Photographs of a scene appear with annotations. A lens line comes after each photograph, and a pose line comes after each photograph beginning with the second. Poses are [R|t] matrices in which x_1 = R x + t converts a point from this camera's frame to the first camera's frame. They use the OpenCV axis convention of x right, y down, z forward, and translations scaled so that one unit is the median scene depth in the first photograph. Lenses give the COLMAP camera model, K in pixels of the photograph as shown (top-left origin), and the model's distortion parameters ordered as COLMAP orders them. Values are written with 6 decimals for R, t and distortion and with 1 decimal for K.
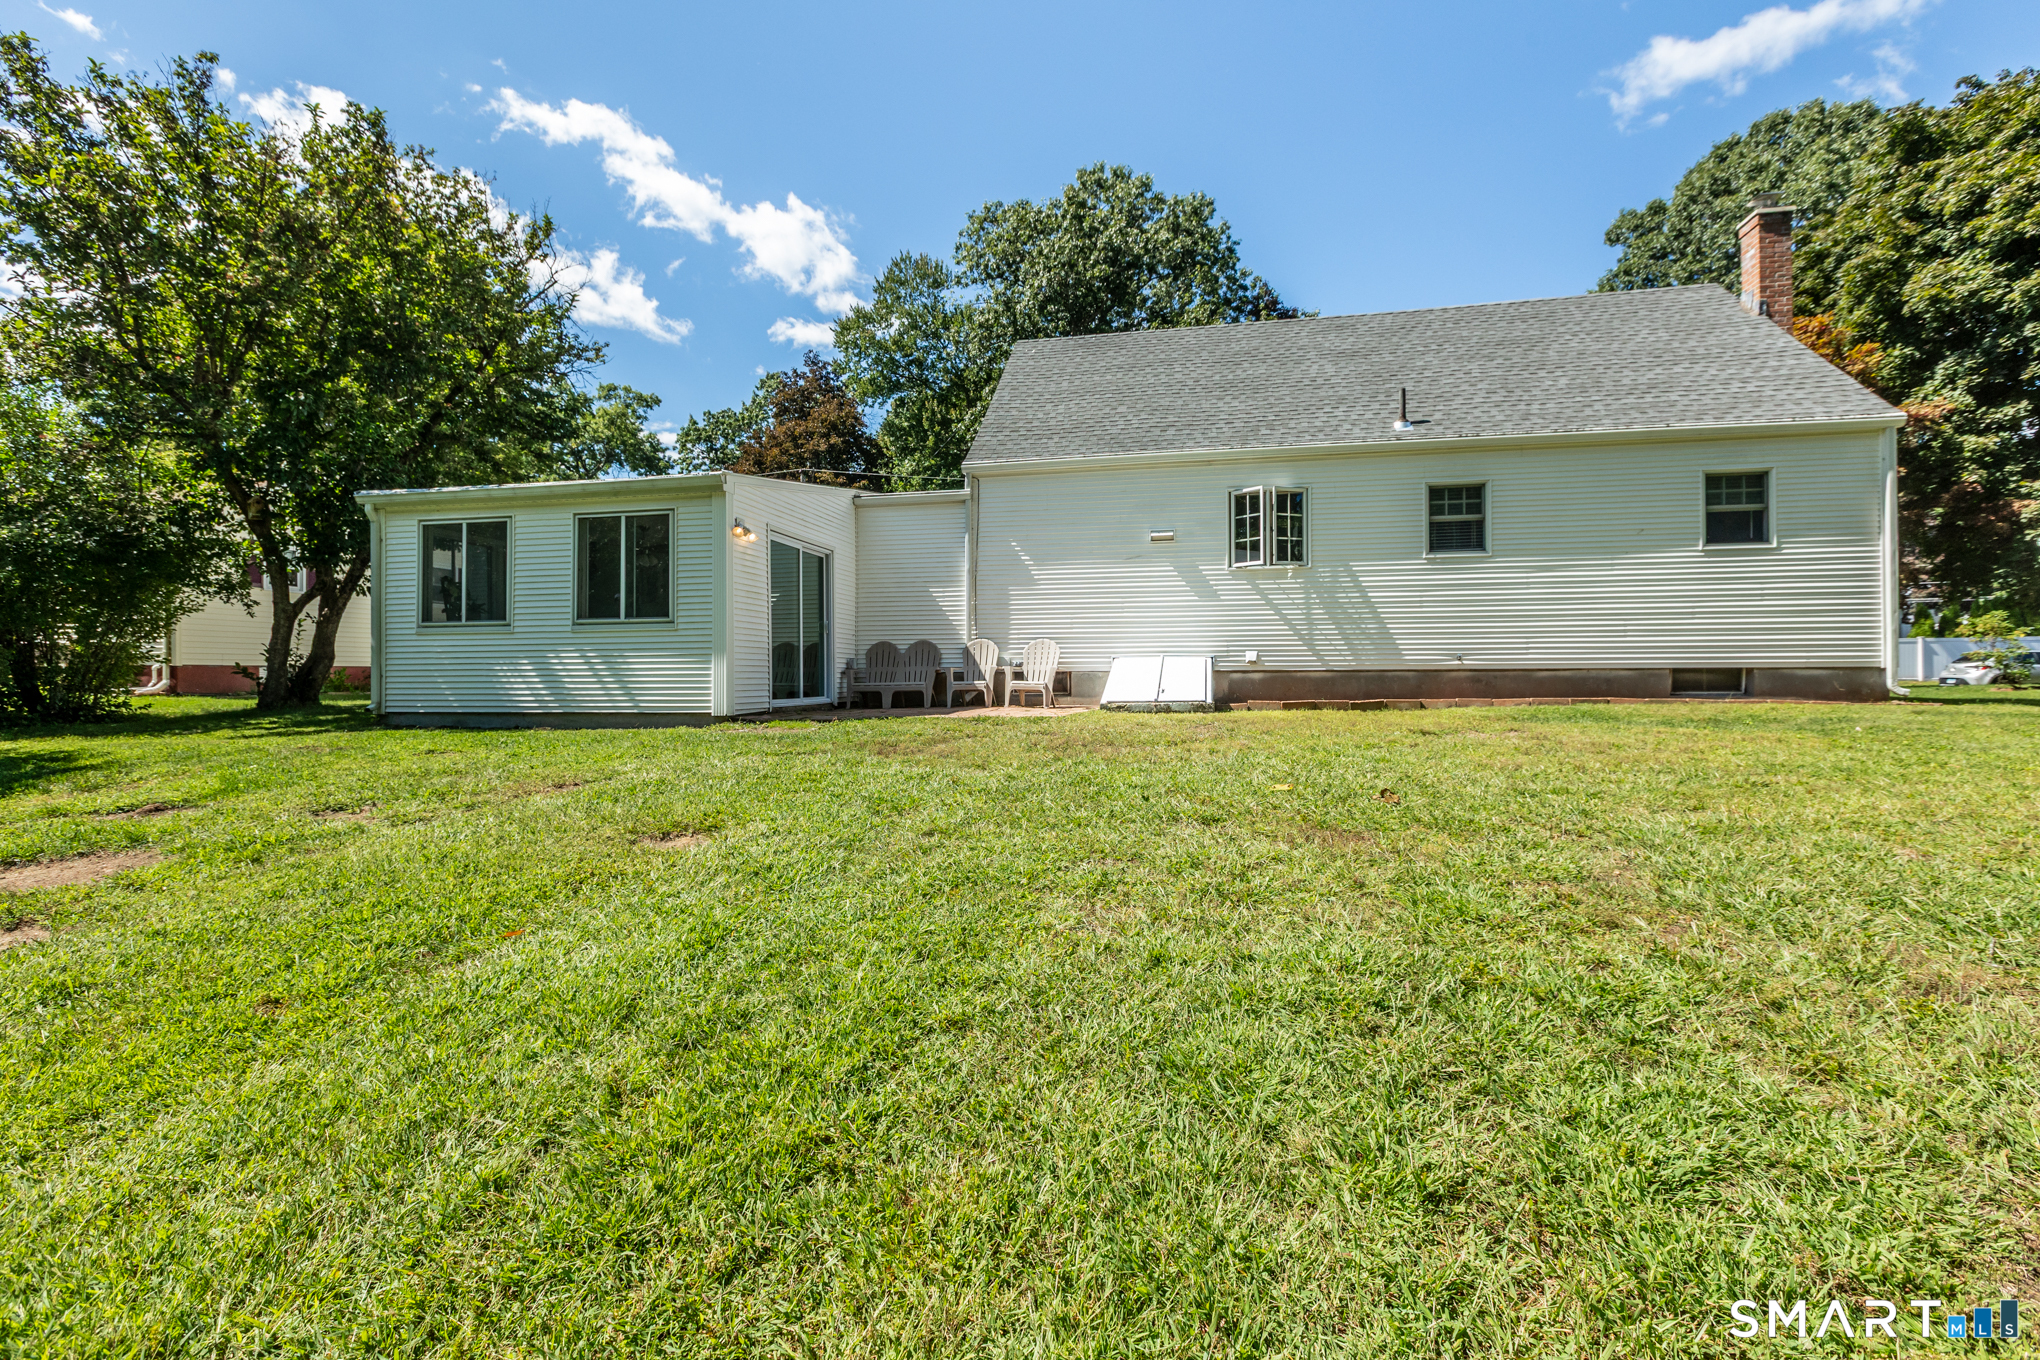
lens RADIAL K [[901.7, 0, 1021.3], [0, 901.7, 666.6], [0, 0, 1]] dist [-0.001298, 0.001416]
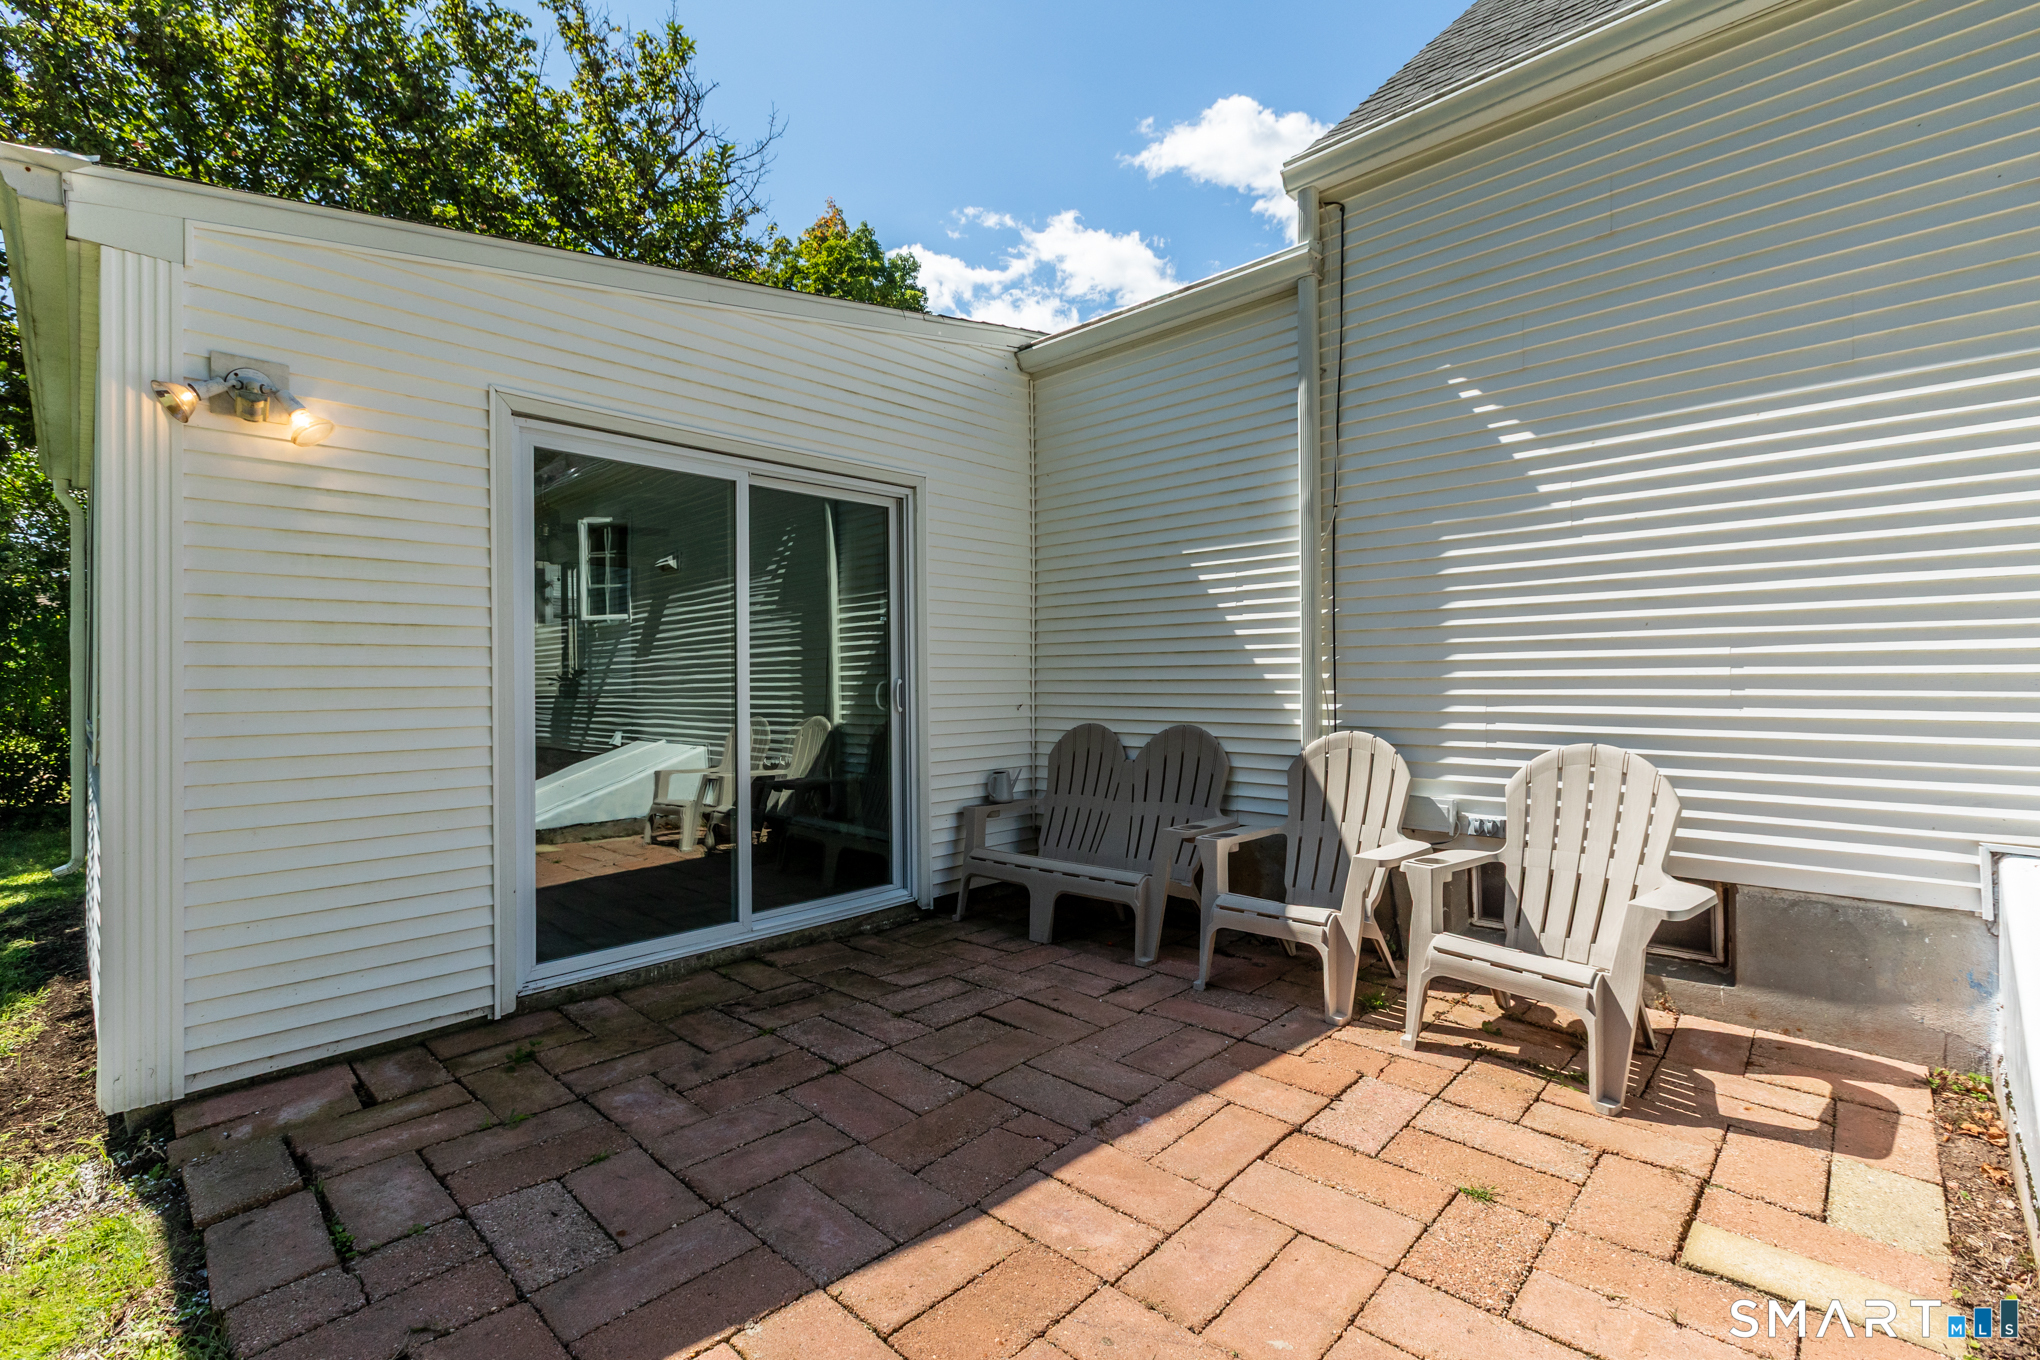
lens RADIAL K [[901.7, 0, 1023.5], [0, 901.7, 674.3], [0, 0, 1]] dist [-0.001298, 0.001416]
pose [[0.842273, -0.009449, -0.538969, 0.024967], [0.009201, 0.999953, -0.003151, -0.050486], [0.538973, -0.002305, 0.842320, 0.710720]]
